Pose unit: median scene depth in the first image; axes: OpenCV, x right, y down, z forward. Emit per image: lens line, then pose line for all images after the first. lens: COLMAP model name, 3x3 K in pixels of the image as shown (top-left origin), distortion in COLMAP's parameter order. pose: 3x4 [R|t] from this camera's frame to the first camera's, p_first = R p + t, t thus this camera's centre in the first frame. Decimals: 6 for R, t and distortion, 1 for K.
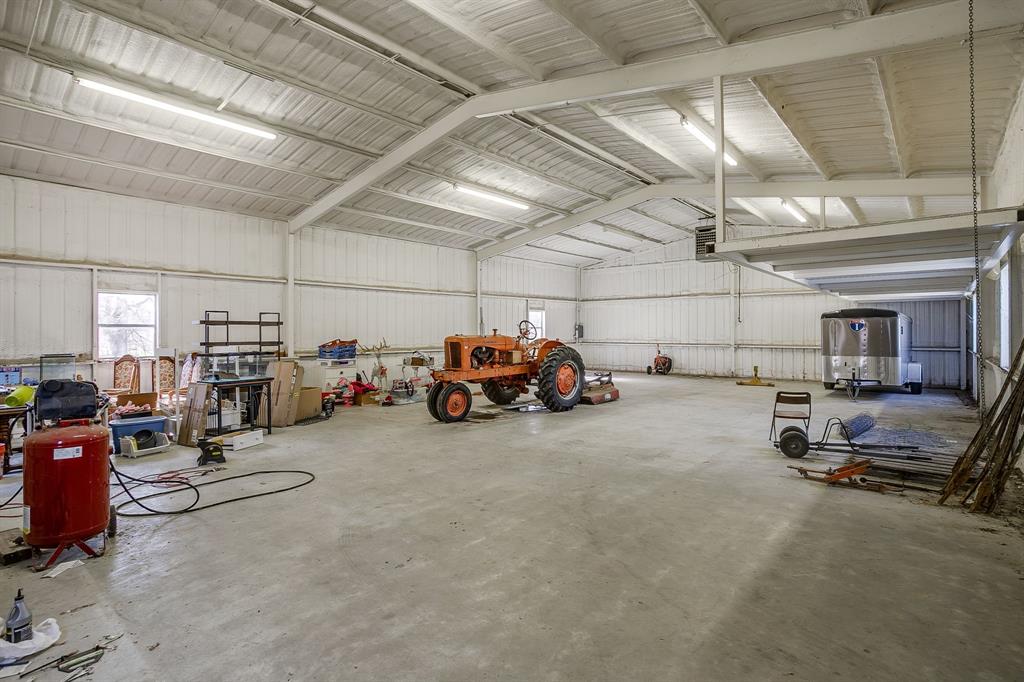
lens RADIAL K [[494.7, 0, 514.6], [0, 494.7, 328.2], [0, 0, 1]] dist [-0.091205, 0.000057]
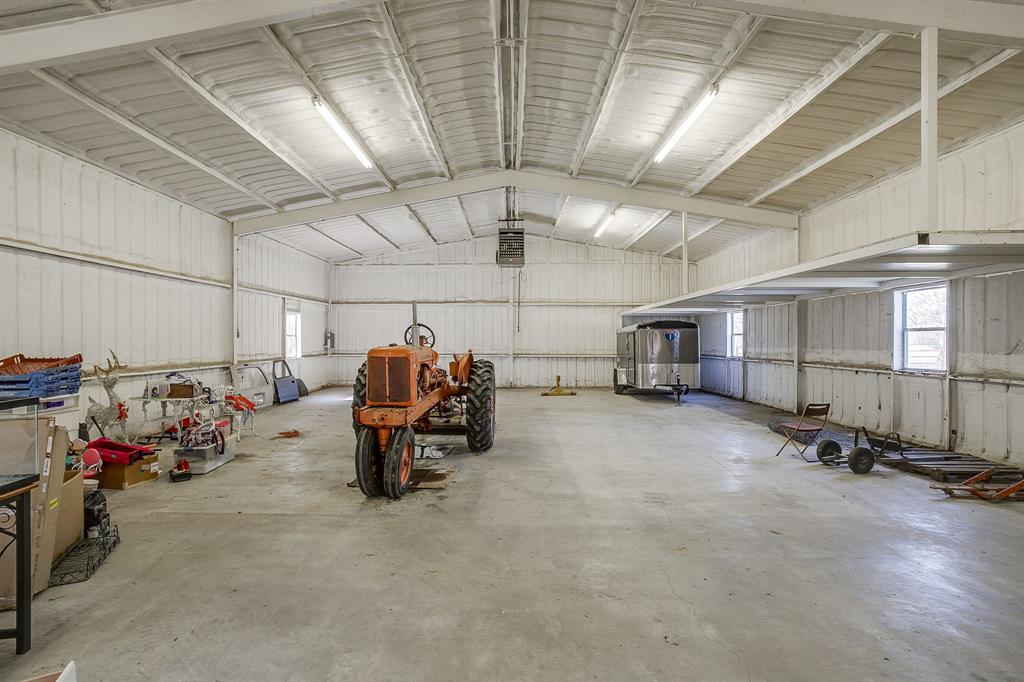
lens RADIAL K [[496.9, 0, 506.5], [0, 496.9, 340.2], [0, 0, 1]] dist [-0.038303, 0.014910]
pose [[0.786197, 0.003403, 0.617967, -0.239775], [-0.006356, 0.999976, 0.002580, 0.003822], [-0.617943, -0.005957, 0.786200, 0.288501]]
